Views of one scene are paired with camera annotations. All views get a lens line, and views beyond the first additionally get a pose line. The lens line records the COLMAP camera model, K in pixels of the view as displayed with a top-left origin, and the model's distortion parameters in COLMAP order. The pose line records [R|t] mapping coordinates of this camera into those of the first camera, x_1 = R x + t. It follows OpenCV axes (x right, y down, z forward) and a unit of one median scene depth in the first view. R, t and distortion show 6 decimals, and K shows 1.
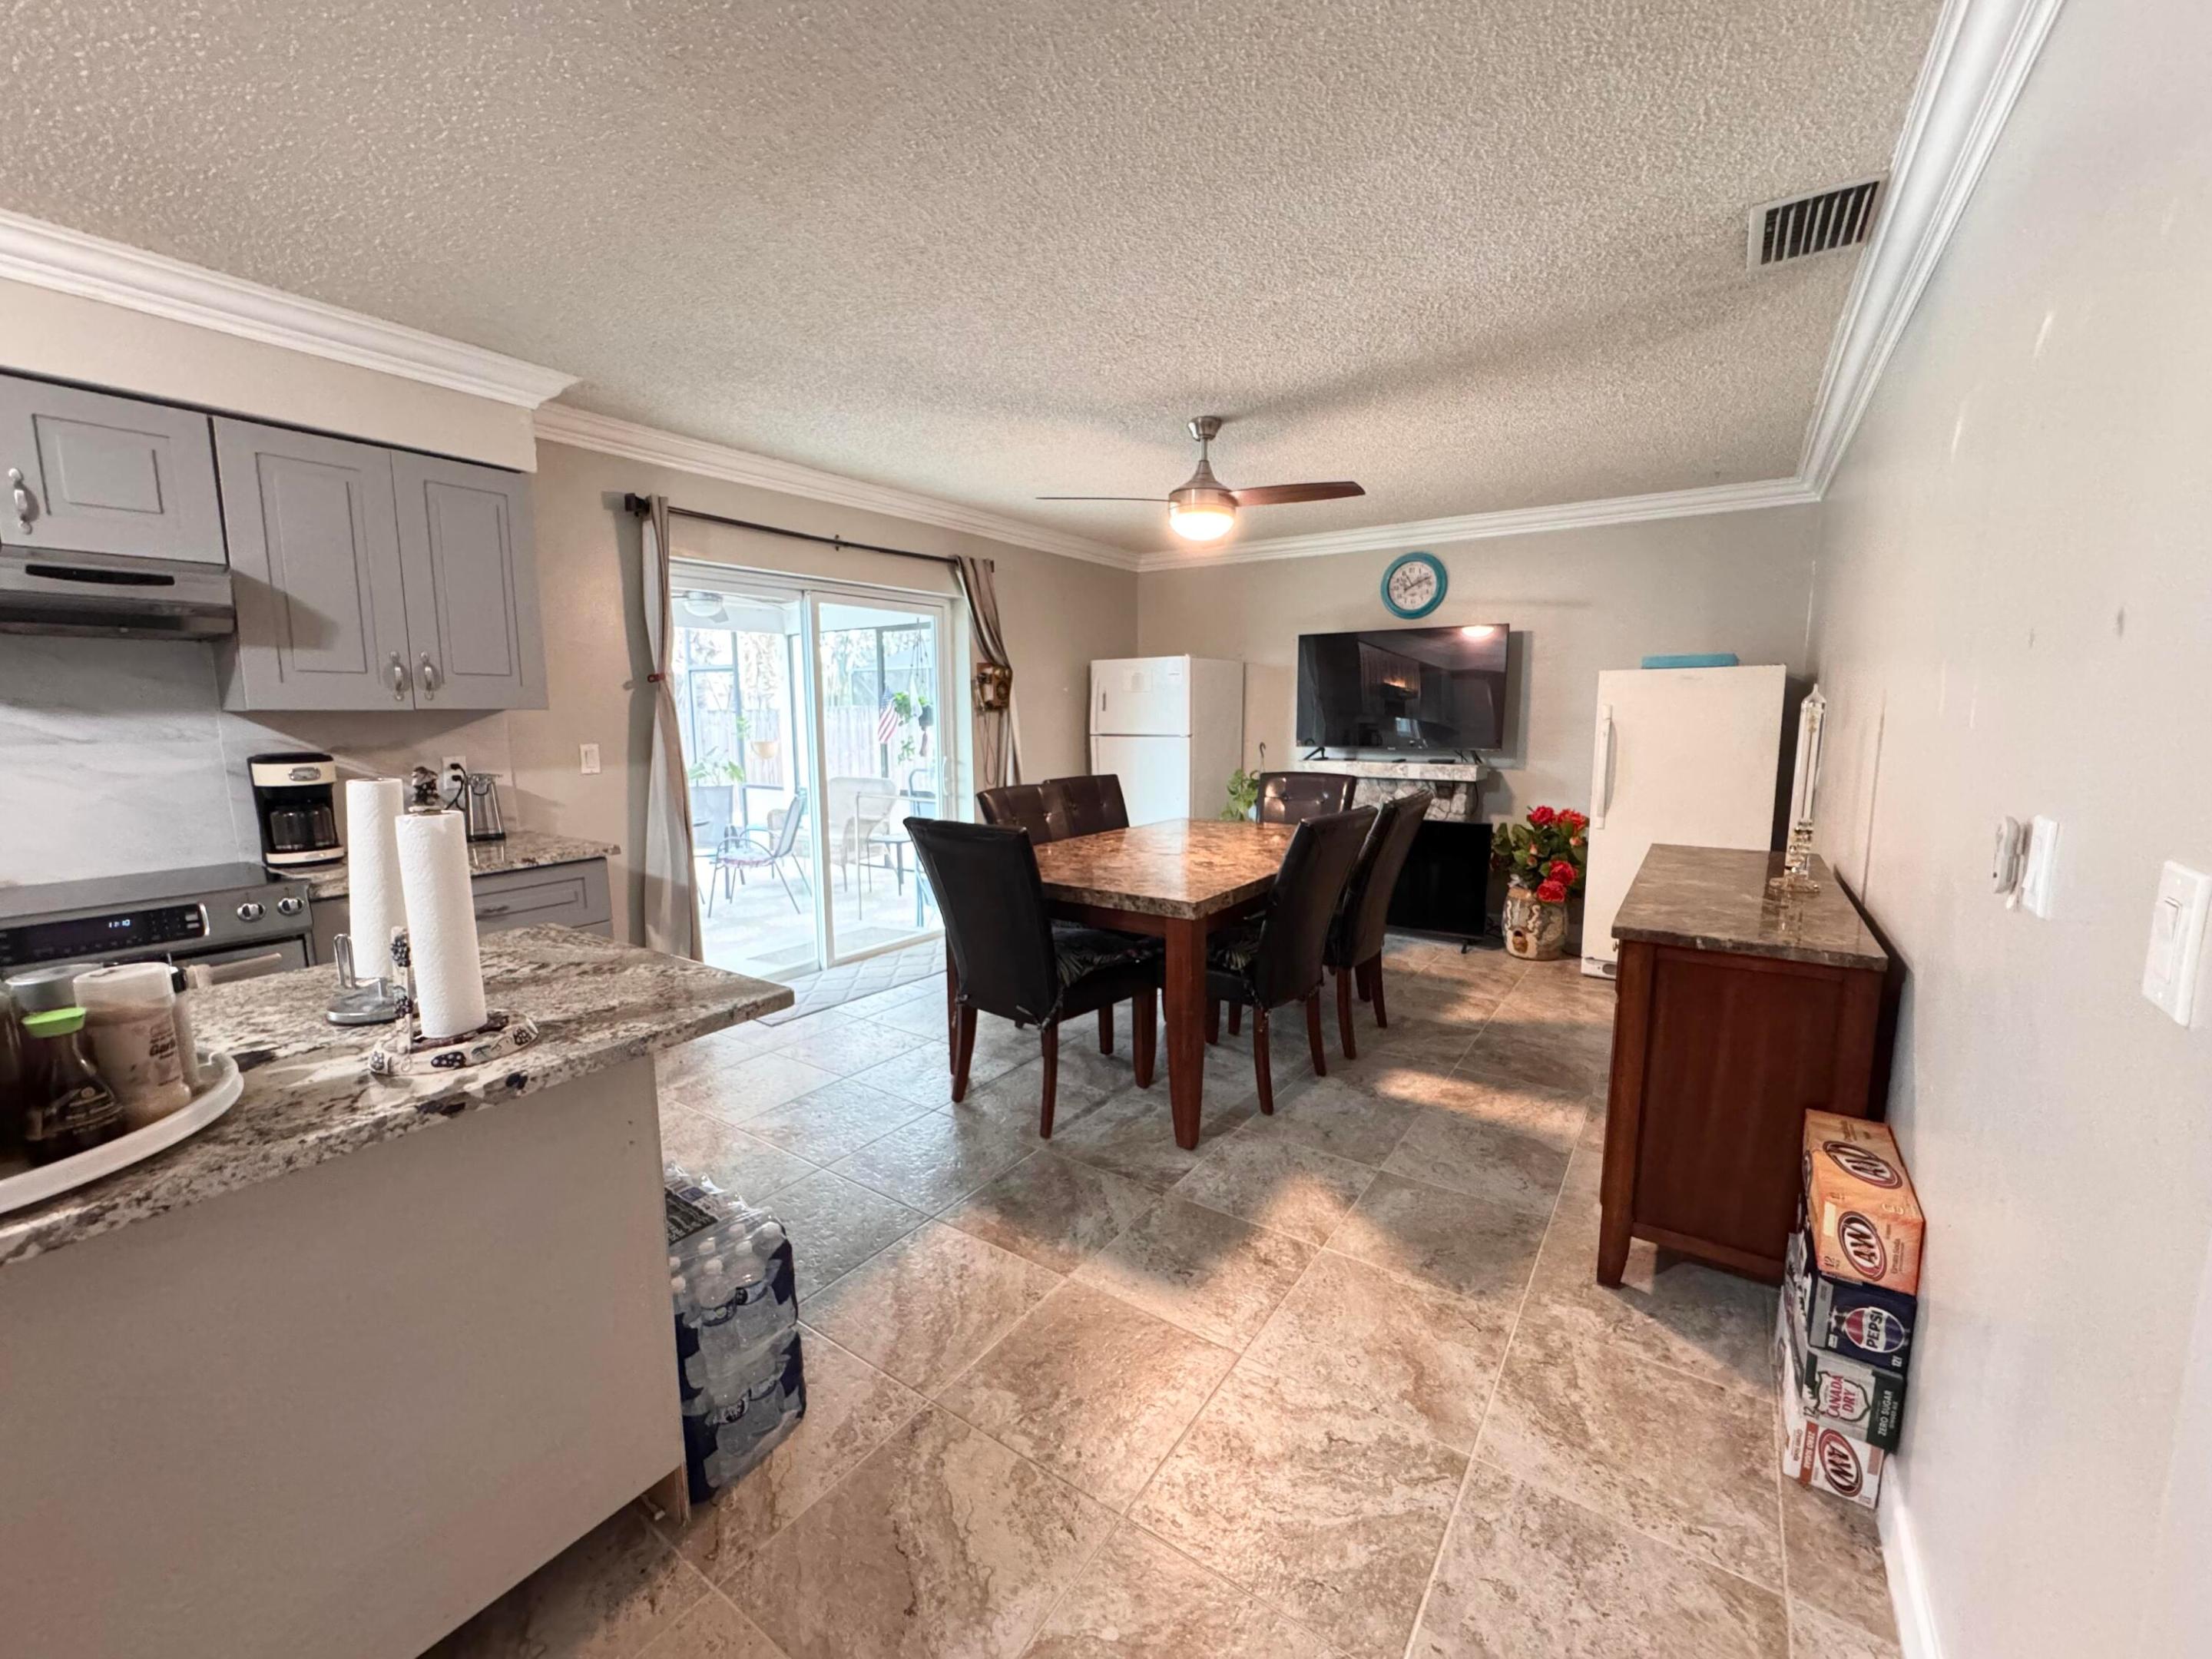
lens RADIAL K [[887.2, 0, 1103.4], [0, 887.2, 825.7], [0, 0, 1]] dist [-0.003406, 0.000229]
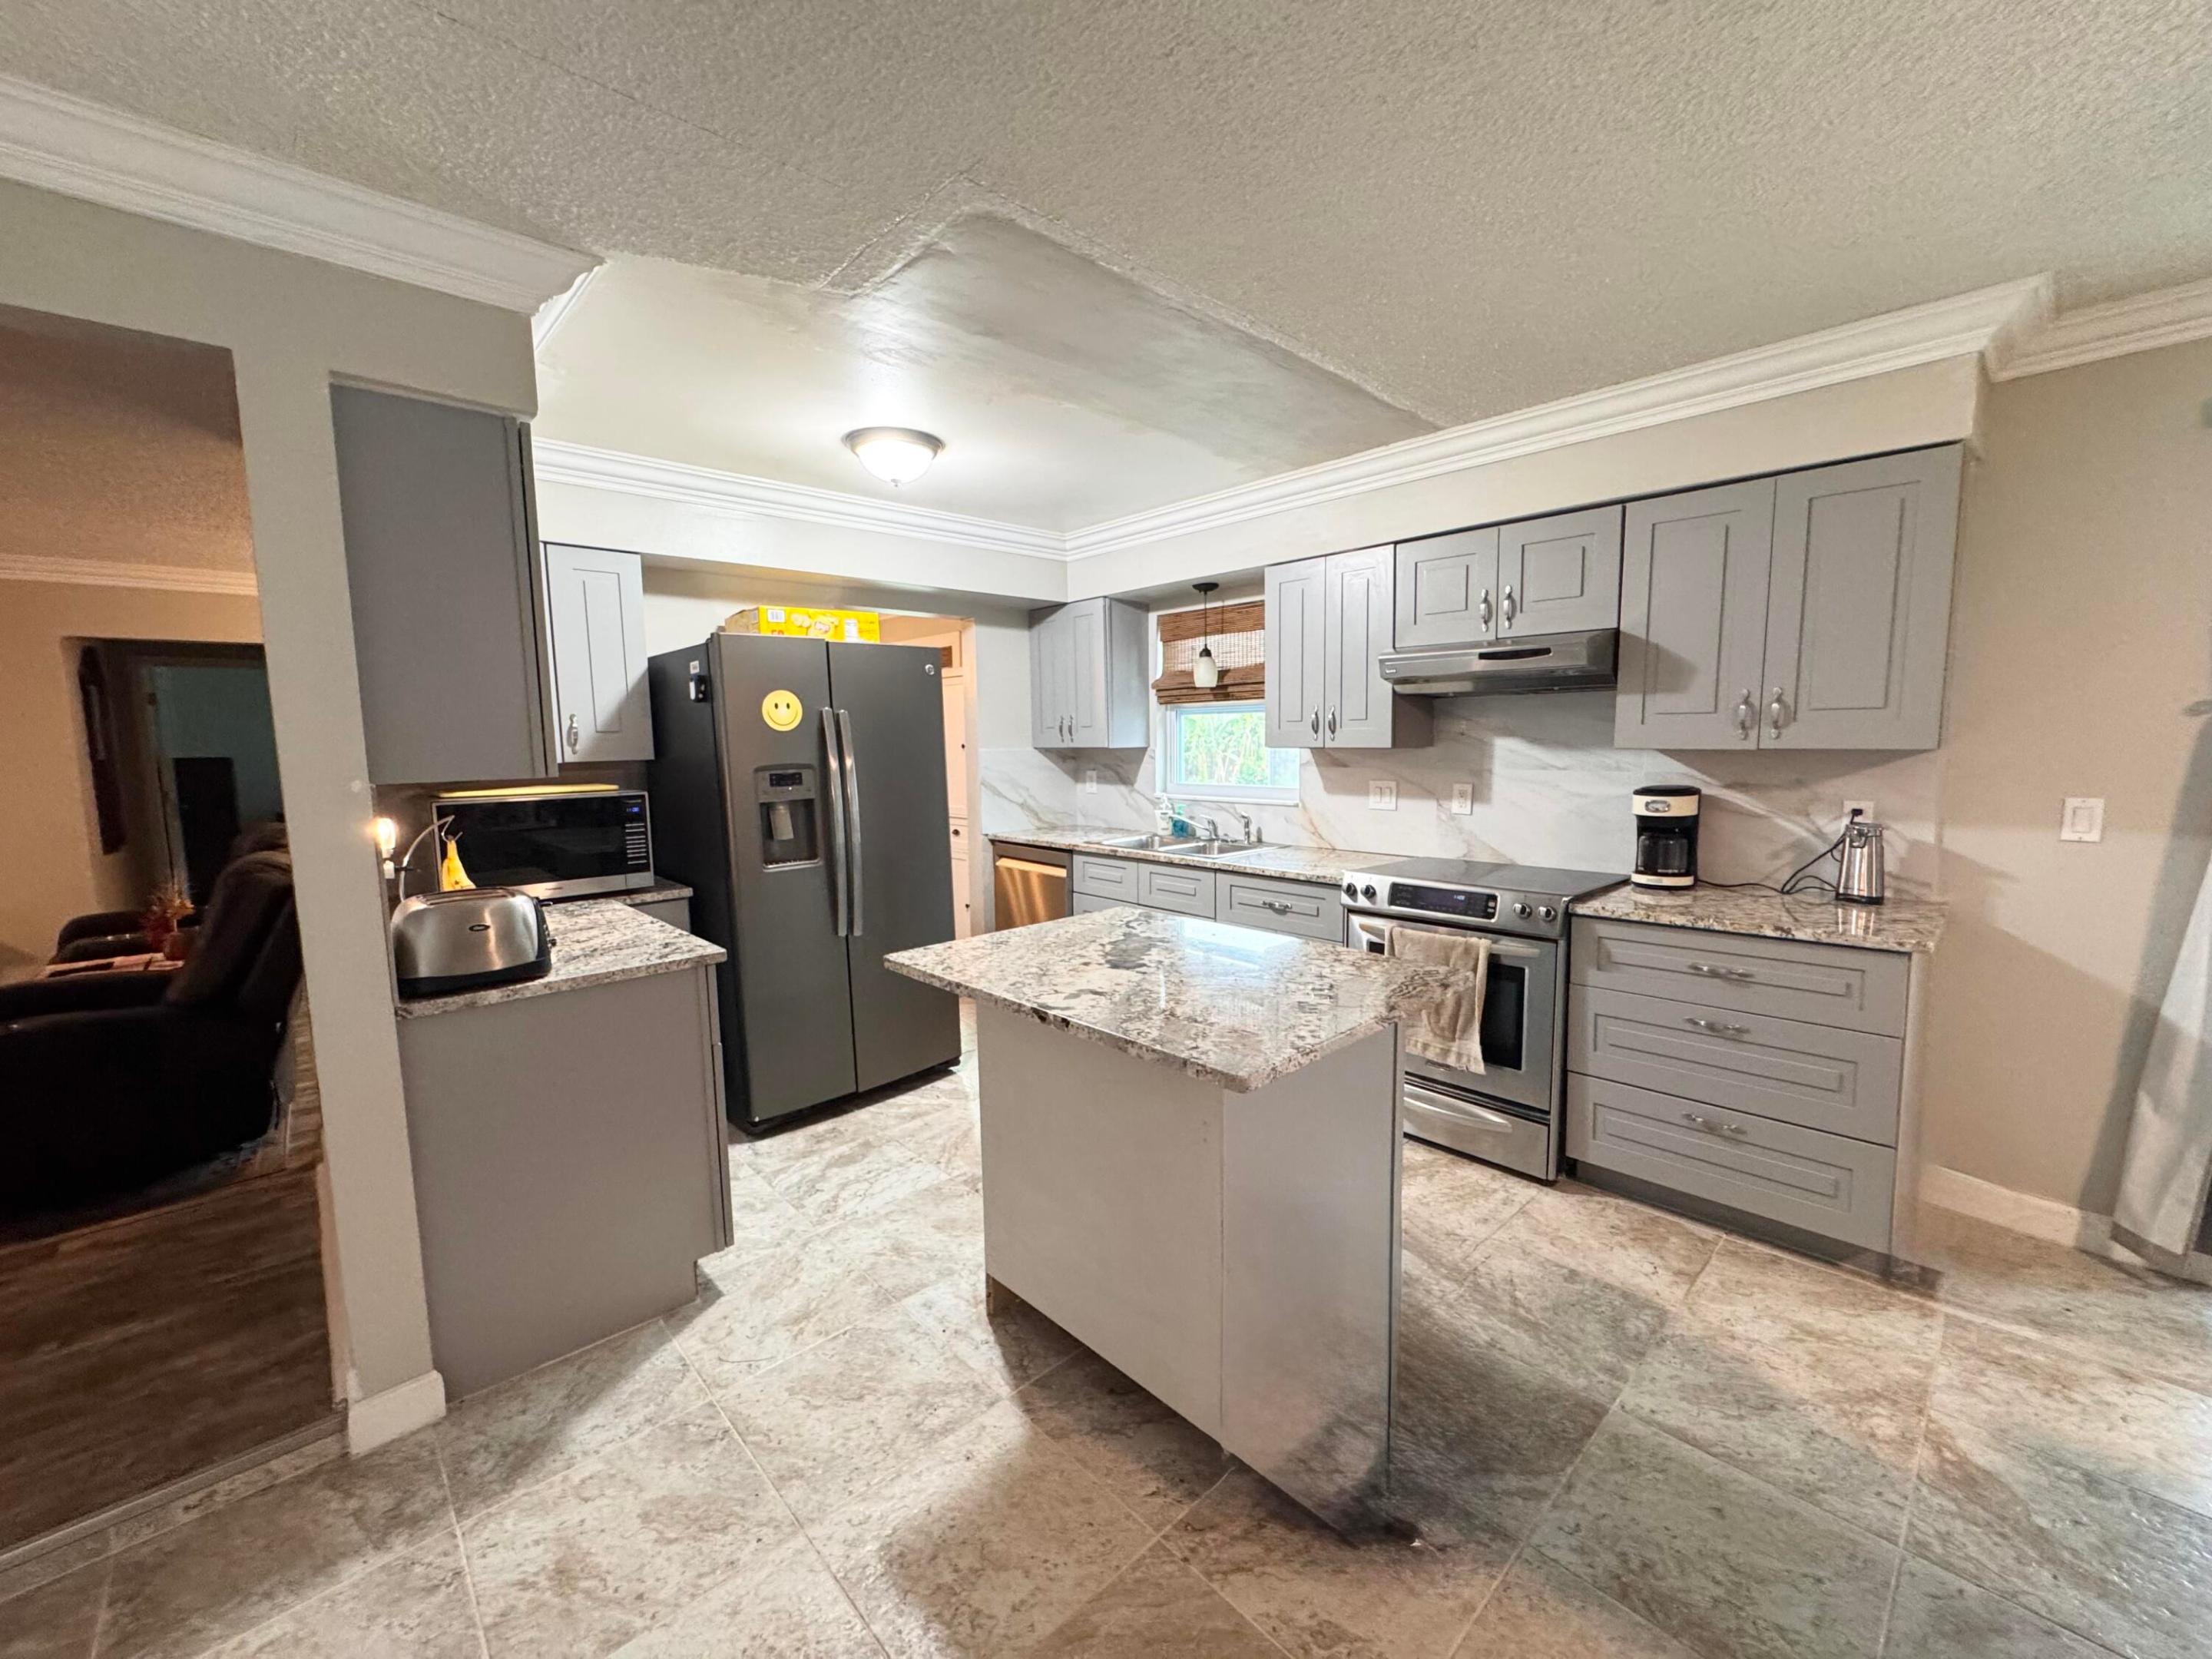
lens RADIAL K [[887.2, 0, 1108.6], [0, 887.2, 826.7], [0, 0, 1]] dist [-0.003406, 0.000229]
pose [[-0.215223, 0.110256, -0.970321, 0.315109], [-0.111522, 0.984331, 0.136584, -0.106168], [0.970176, 0.137609, -0.199554, 0.552334]]
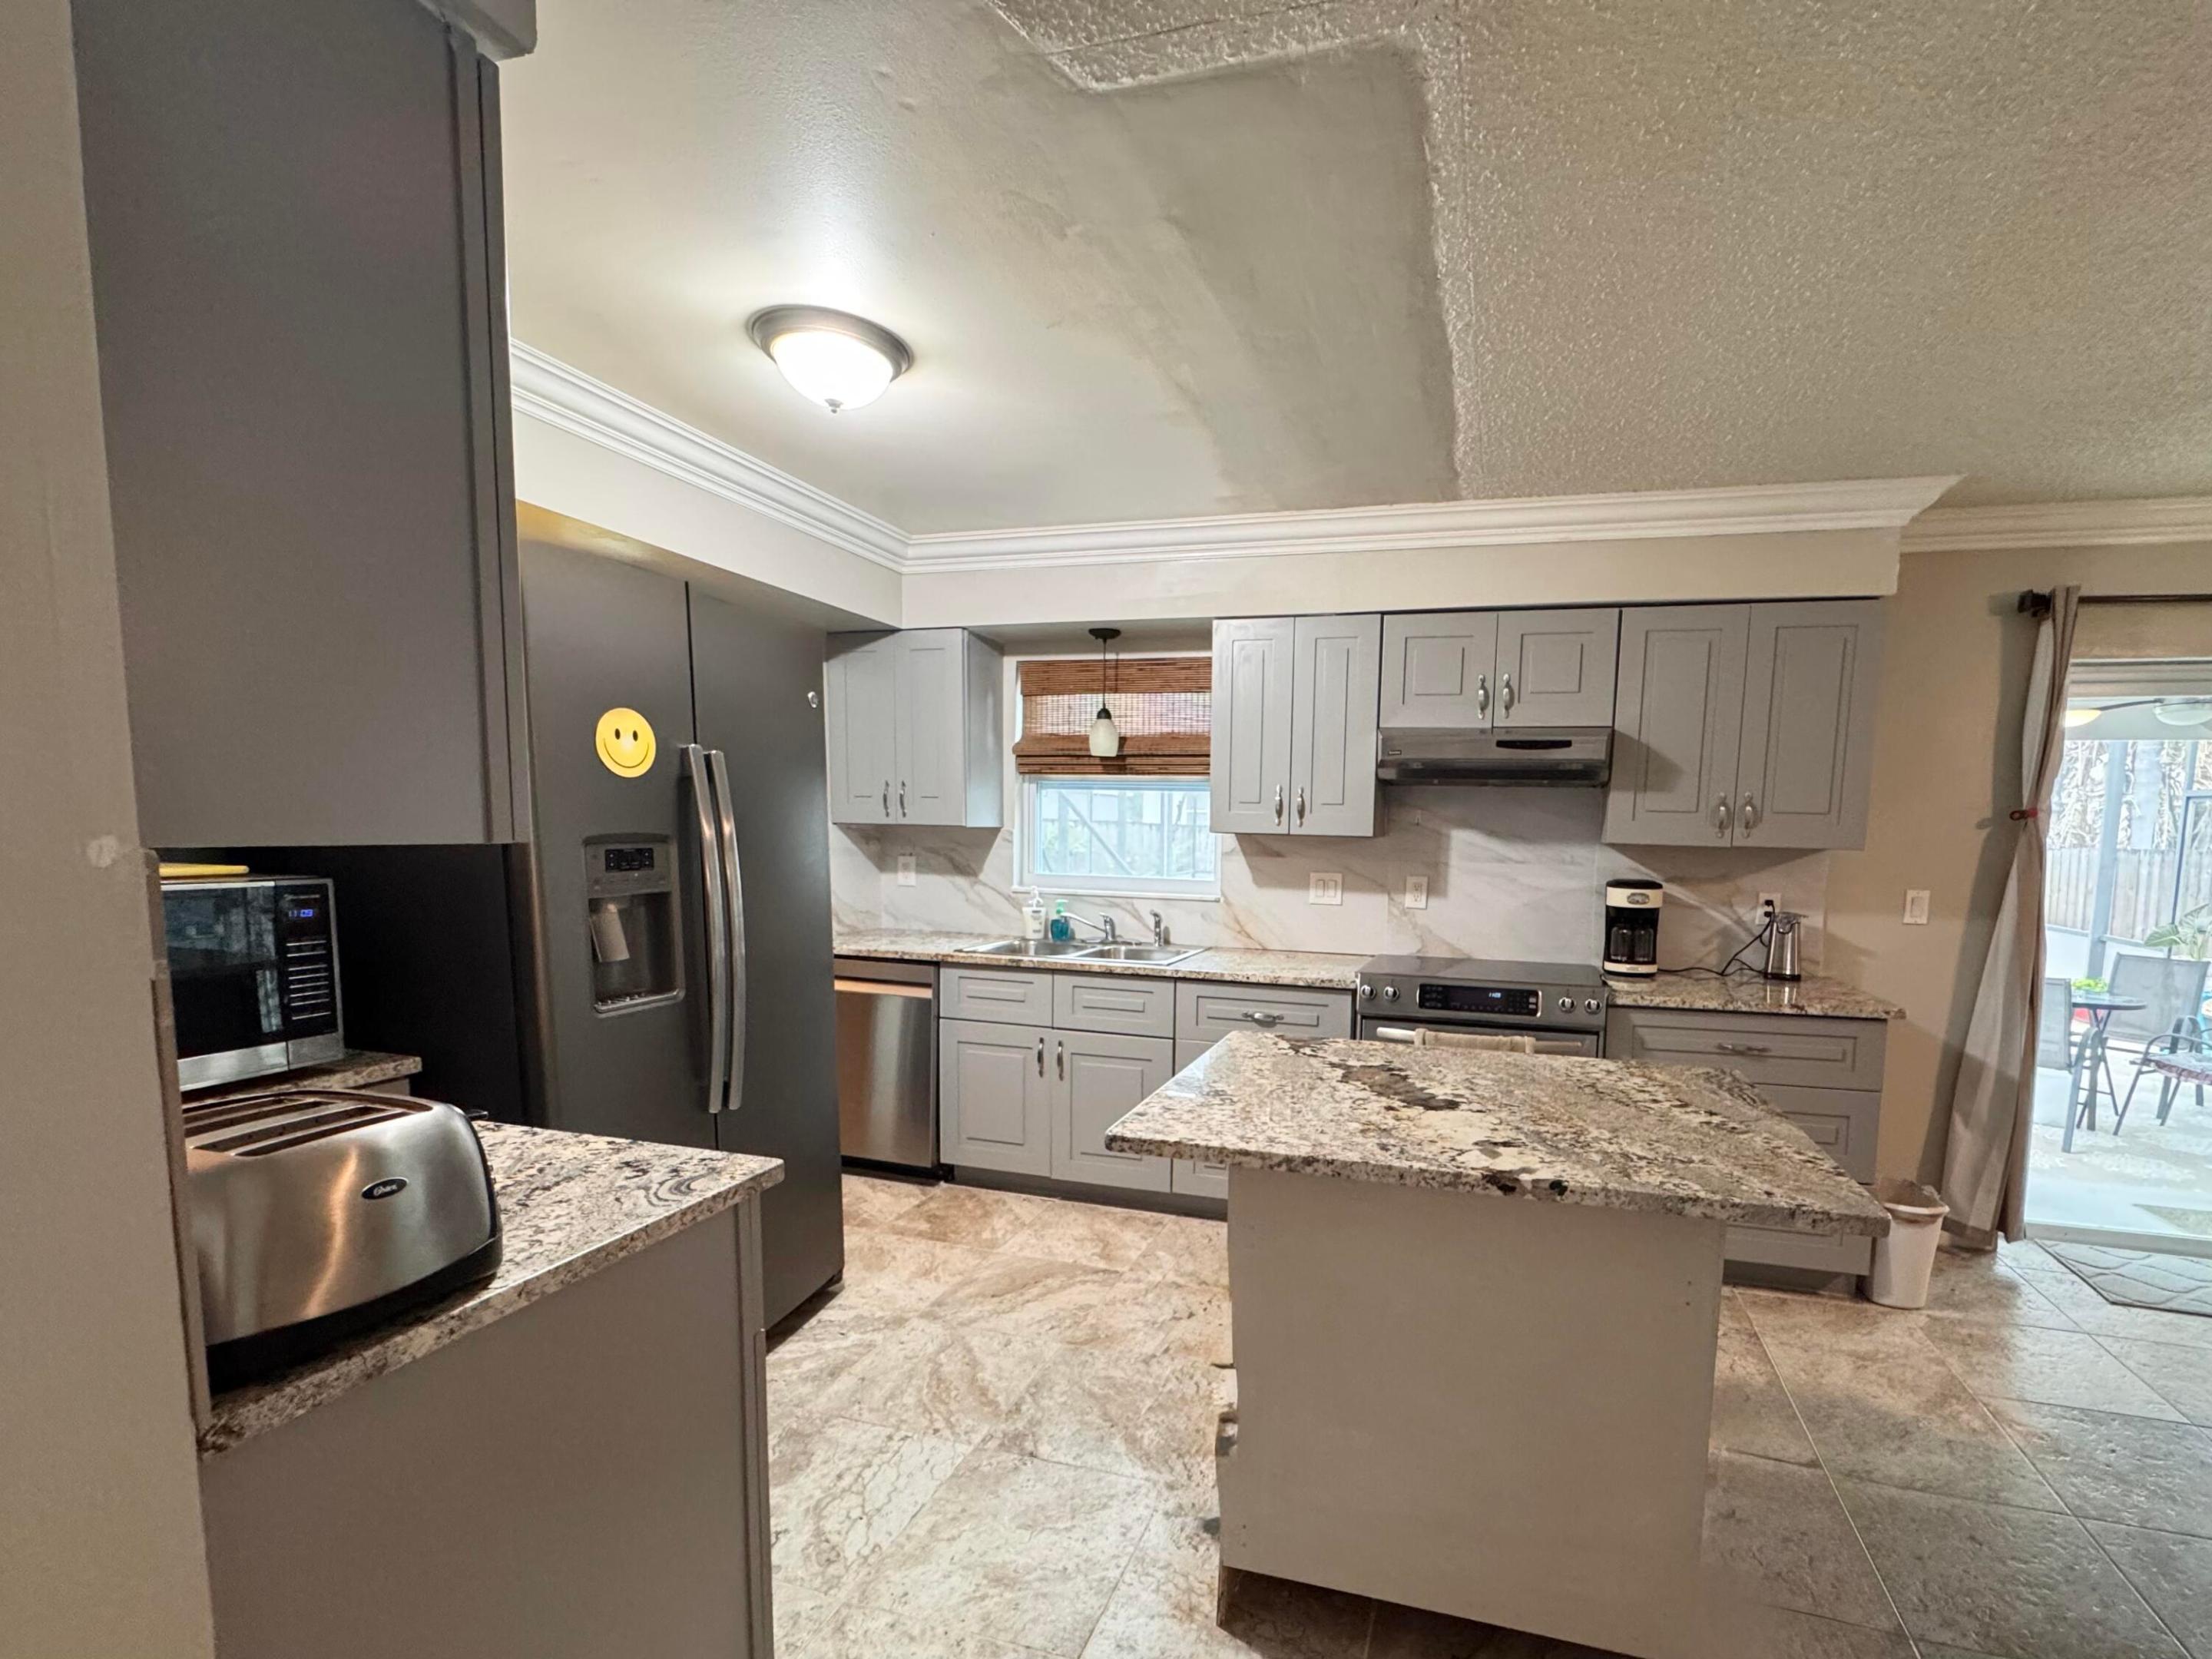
lens RADIAL K [[986.8, 0, 1236.3], [0, 986.8, 924.3], [0, 0, 1]] dist [-0.000993, -0.000297]
pose [[0.334046, 0.107430, -0.936415, 0.142246], [-0.148808, 0.987035, 0.060153, -0.023783], [0.930736, 0.119253, 0.345701, 0.059232]]
